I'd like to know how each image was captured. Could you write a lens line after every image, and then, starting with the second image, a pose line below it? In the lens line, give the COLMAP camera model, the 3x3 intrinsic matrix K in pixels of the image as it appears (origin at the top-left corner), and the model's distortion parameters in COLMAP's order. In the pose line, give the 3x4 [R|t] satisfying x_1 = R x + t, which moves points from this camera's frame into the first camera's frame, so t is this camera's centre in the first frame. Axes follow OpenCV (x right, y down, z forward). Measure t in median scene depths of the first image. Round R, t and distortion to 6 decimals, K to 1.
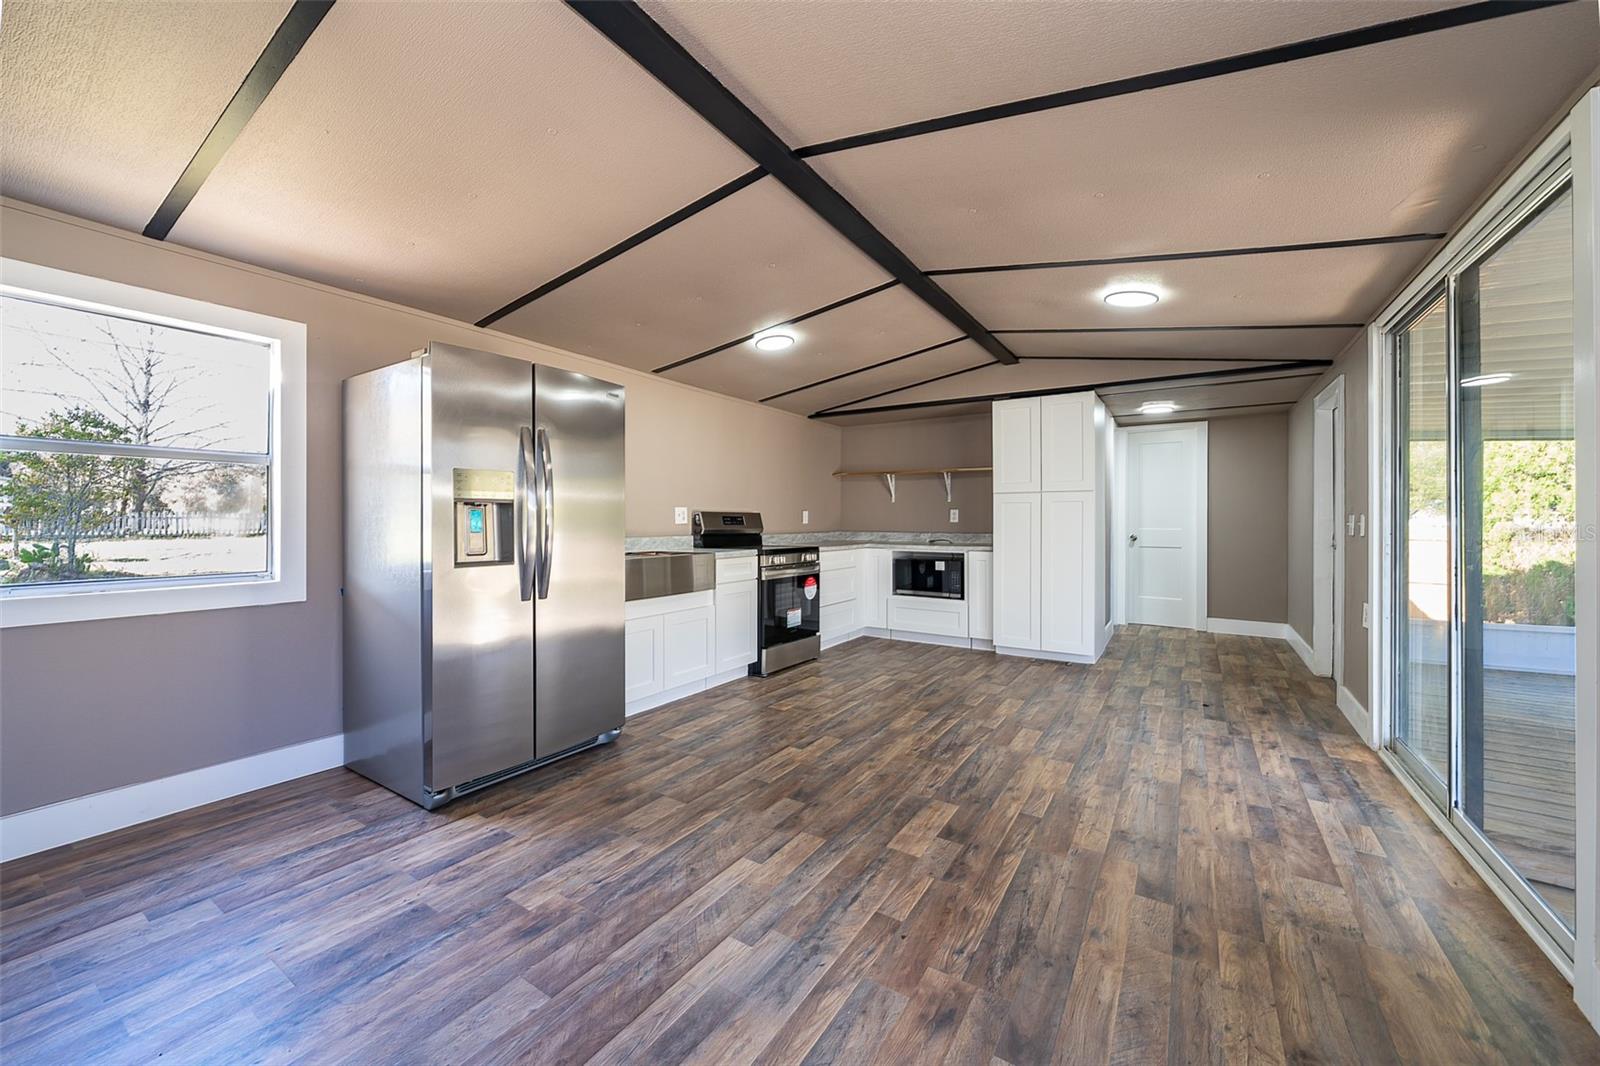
lens RADIAL K [[611.7, 0, 793.3], [0, 611.7, 520.5], [0, 0, 1]] dist [-0.002535, -0.000180]
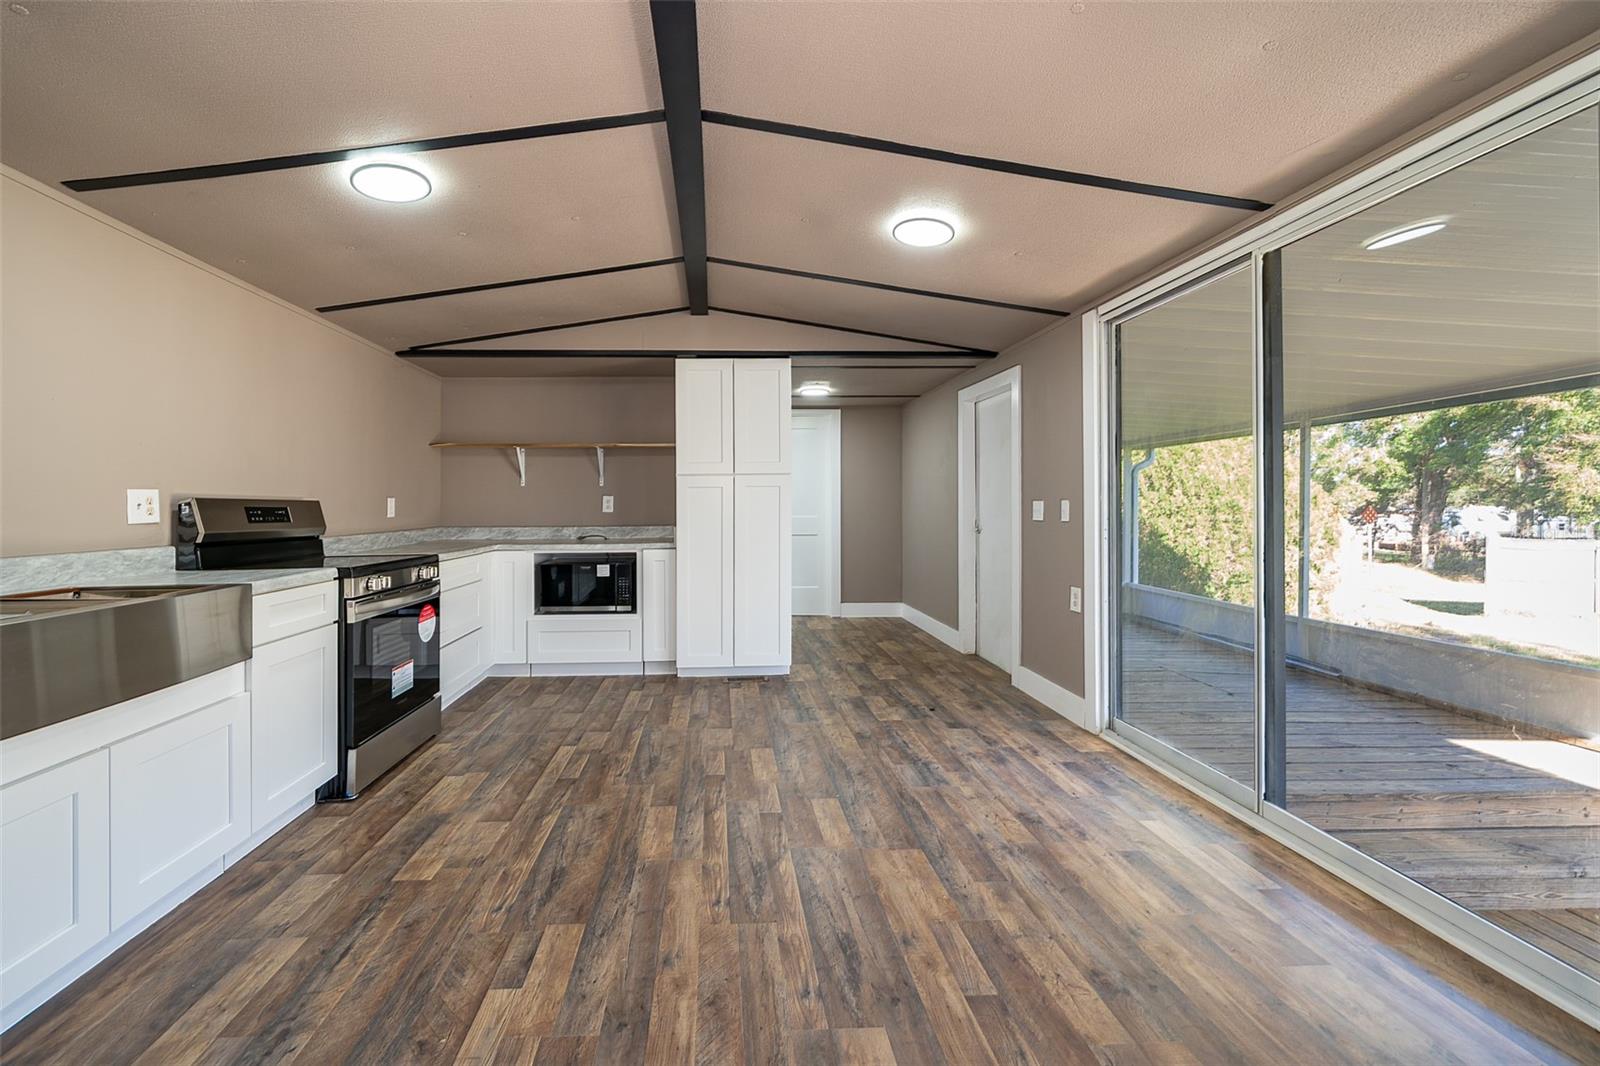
lens RADIAL K [[634.7, 0, 741.7], [0, 634.7, 499.2], [0, 0, 1]] dist [-0.003457, -0.000382]
pose [[0.816441, -0.001284, 0.577428, -0.113429], [0.010331, 0.999870, -0.012384, -0.003261], [-0.577337, 0.016076, 0.816348, 0.417798]]
